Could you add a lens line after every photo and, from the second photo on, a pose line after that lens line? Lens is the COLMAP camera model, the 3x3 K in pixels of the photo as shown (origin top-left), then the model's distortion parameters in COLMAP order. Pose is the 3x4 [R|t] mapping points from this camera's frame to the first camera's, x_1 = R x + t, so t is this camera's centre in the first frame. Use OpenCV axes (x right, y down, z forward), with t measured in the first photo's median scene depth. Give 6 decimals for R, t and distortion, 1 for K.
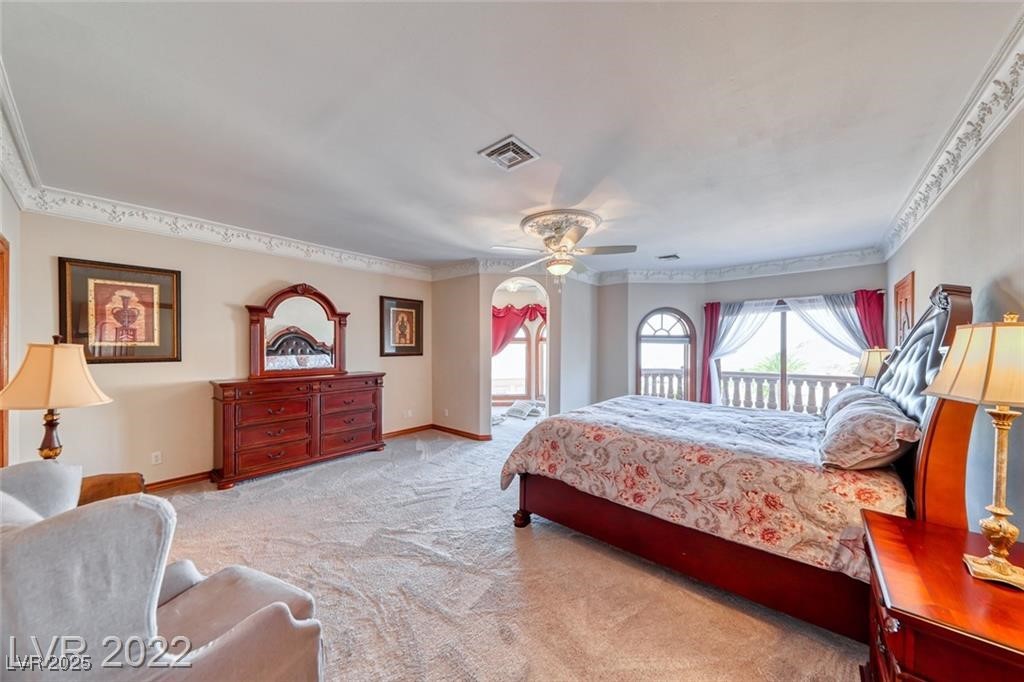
lens RADIAL K [[350.8, 0, 512.4], [0, 350.8, 345.8], [0, 0, 1]] dist [-0.010667, -0.001137]
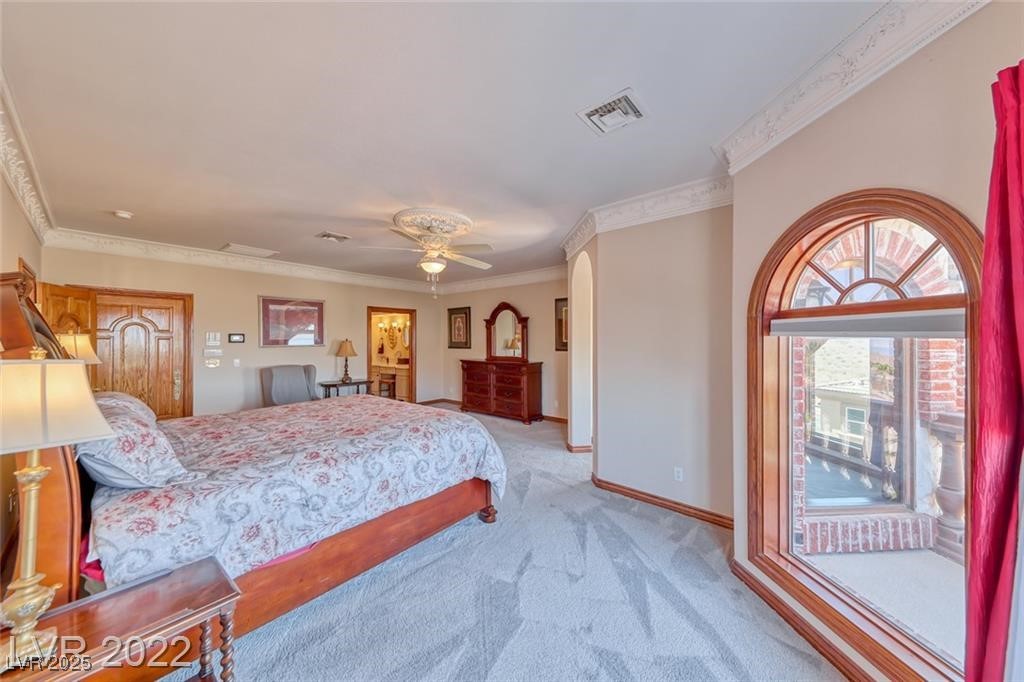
lens RADIAL K [[350.8, 0, 511.5], [0, 350.8, 341.7], [0, 0, 1]] dist [-0.010667, -0.001137]
pose [[0.009566, -0.001650, -0.999953, 0.713047], [-0.003176, 0.999994, -0.001680, 0.001559], [0.999949, 0.003192, 0.009561, 0.748180]]
